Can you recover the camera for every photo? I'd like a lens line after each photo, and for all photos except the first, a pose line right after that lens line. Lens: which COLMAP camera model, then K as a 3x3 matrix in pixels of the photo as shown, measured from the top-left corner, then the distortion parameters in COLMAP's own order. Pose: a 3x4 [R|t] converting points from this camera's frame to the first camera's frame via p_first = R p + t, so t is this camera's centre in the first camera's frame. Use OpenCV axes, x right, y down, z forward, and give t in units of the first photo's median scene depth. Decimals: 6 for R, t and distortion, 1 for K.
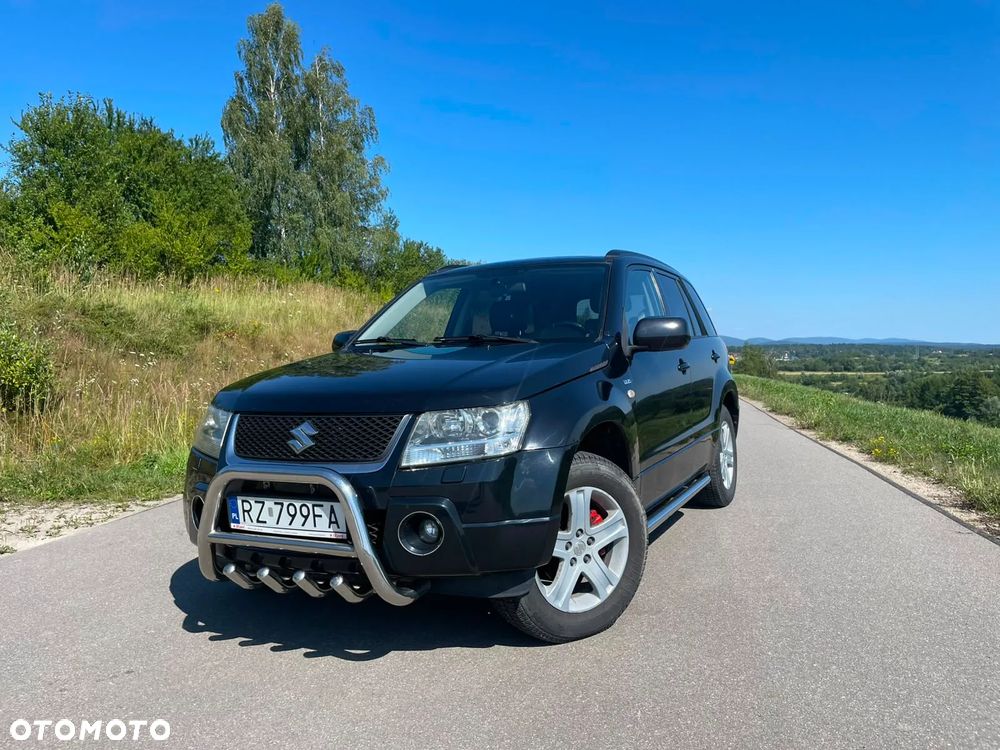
lens RADIAL K [[752.1, 0, 503.4], [0, 752.1, 364.1], [0, 0, 1]] dist [0.085548, -0.122456]
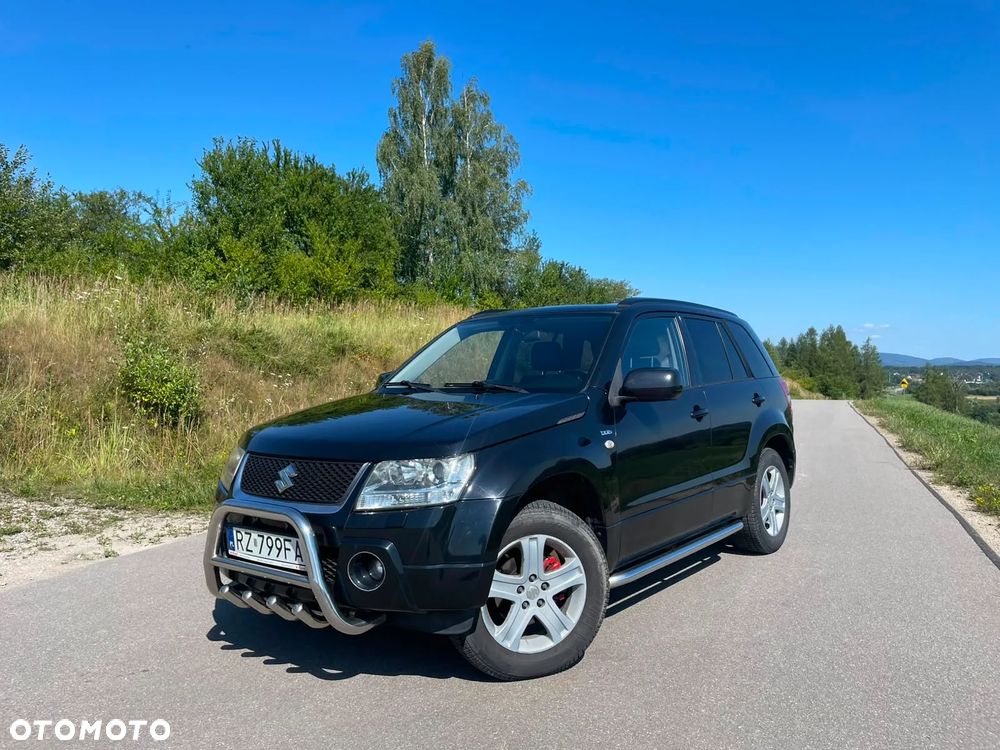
lens RADIAL K [[752.1, 0, 503.4], [0, 752.1, 364.1], [0, 0, 1]] dist [0.085548, -0.122456]
pose [[0.979614, 0.012520, -0.200498, 0.129474], [-0.016862, 0.999659, -0.019963, -0.026753], [0.200180, 0.022937, 0.979491, -0.028567]]
